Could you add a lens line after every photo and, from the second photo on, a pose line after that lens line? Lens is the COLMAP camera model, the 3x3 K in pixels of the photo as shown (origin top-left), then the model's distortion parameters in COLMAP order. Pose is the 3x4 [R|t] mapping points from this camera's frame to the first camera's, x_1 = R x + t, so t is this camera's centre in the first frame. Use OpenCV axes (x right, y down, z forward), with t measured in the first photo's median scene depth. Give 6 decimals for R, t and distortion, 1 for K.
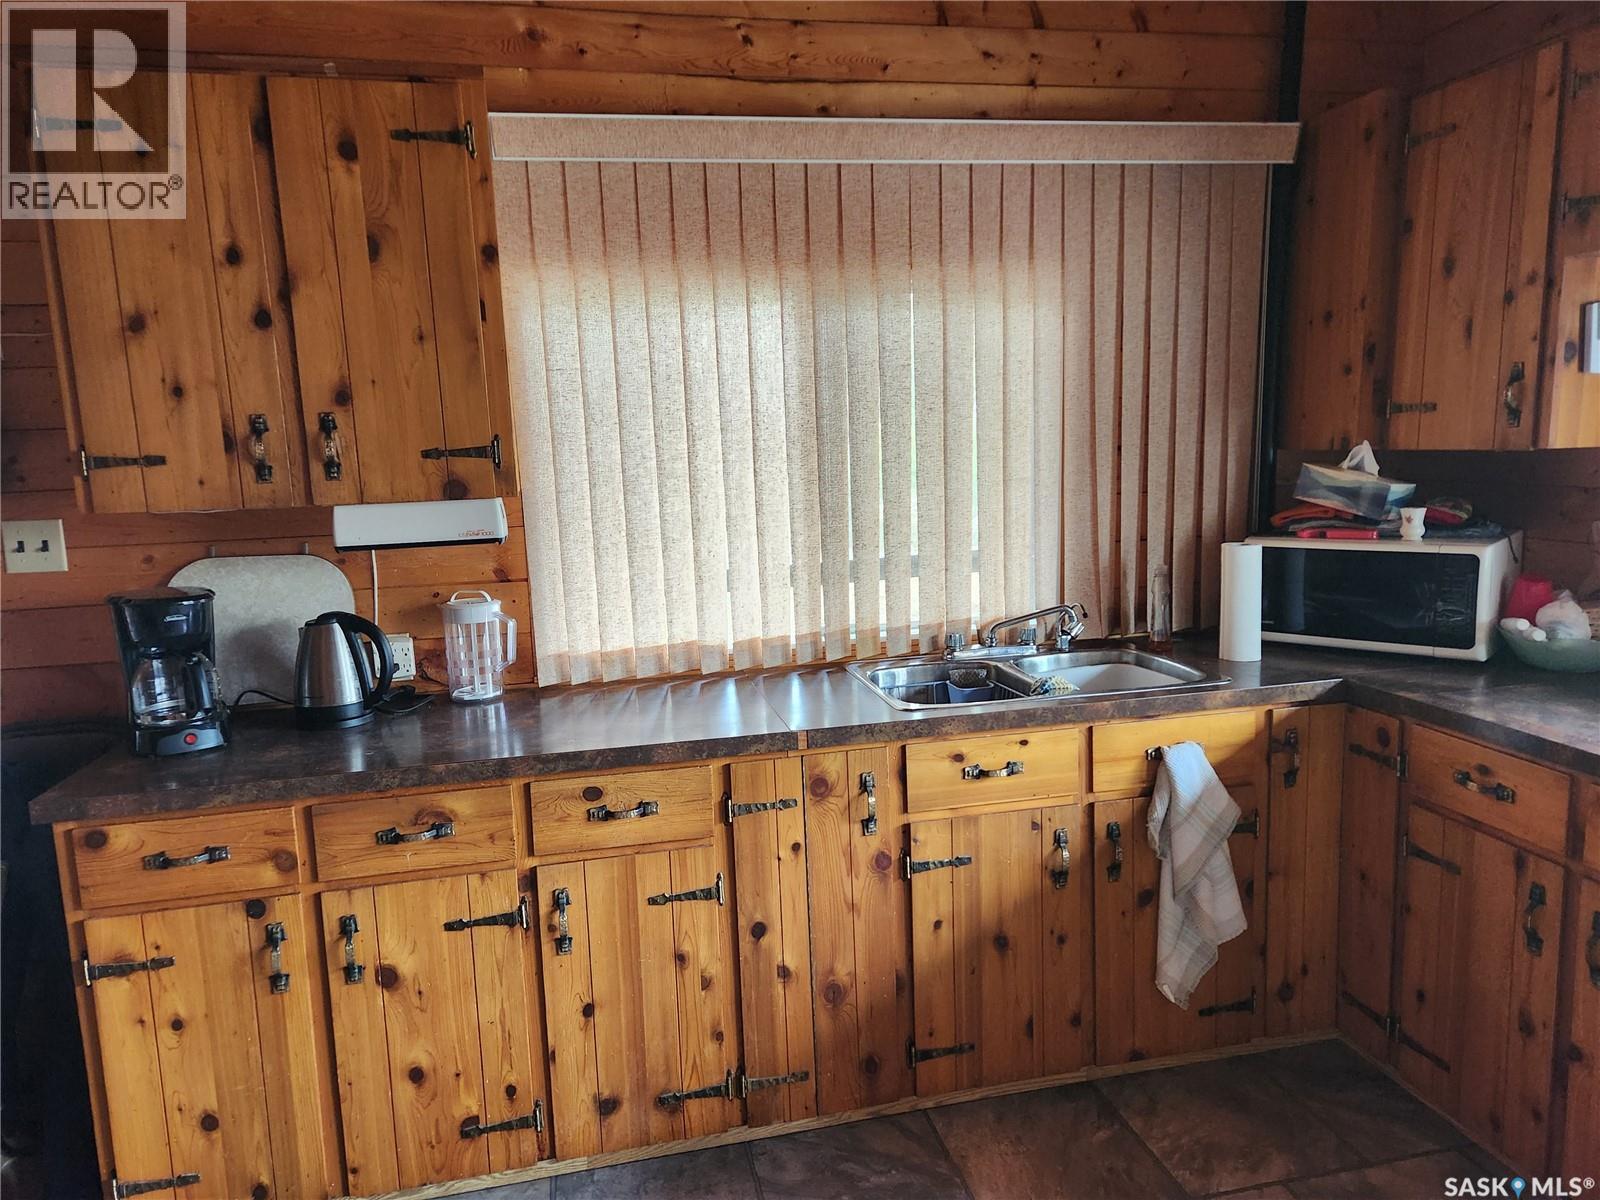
lens RADIAL K [[1076.7, 0, 800.0], [0, 1076.7, 600.0], [0, 0, 1]] dist [0.080933, -0.059356]
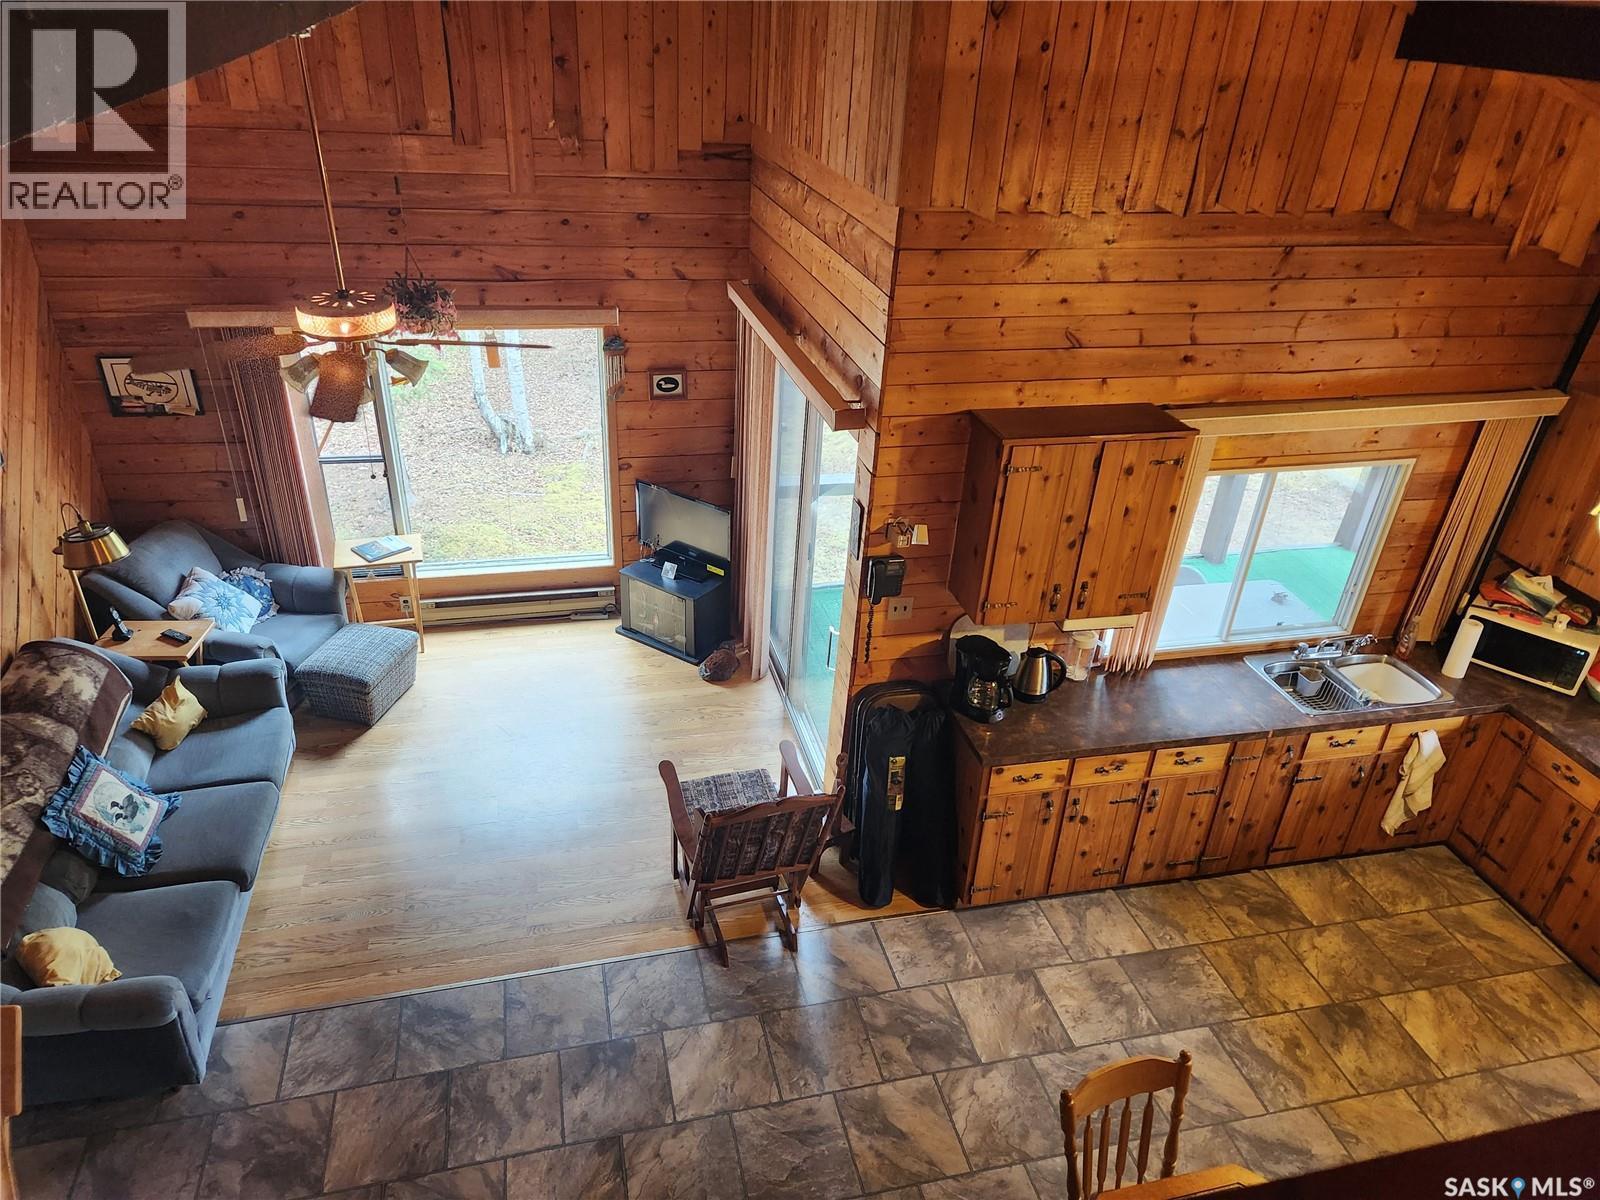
lens RADIAL K [[1076.7, 0, 800.0], [0, 1076.7, 600.0], [0, 0, 1]] dist [0.080933, -0.059356]
pose [[0.996062, 0.066105, 0.059084, -1.045290], [-0.082808, 0.931751, 0.353529, -0.788296], [-0.031681, -0.357029, 0.933556, -0.896257]]
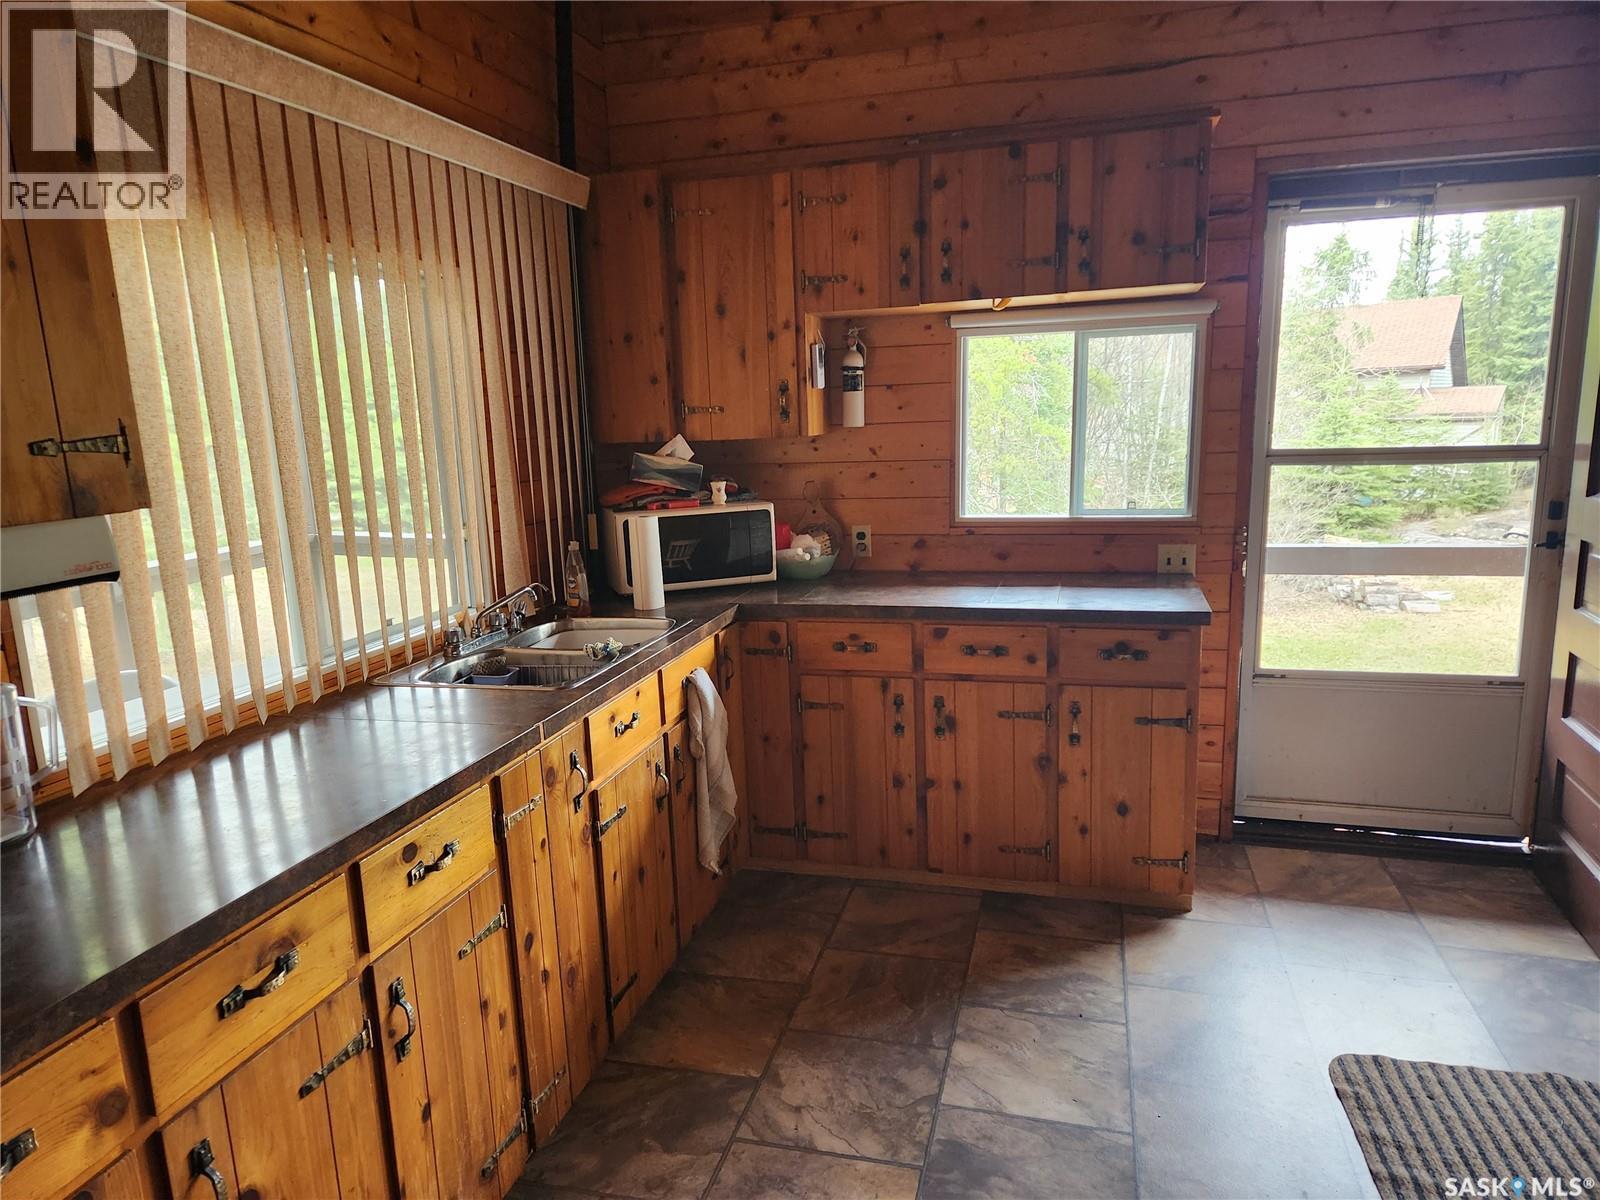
lens RADIAL K [[1054.1, 0, 805.9], [0, 1054.1, 618.0], [0, 0, 1]] dist [0.082022, -0.098554]
pose [[0.461937, -0.155872, 0.873108, -0.676243], [0.155762, 0.983393, 0.093151, -0.023122], [-0.873128, 0.092967, 0.478544, 0.306183]]
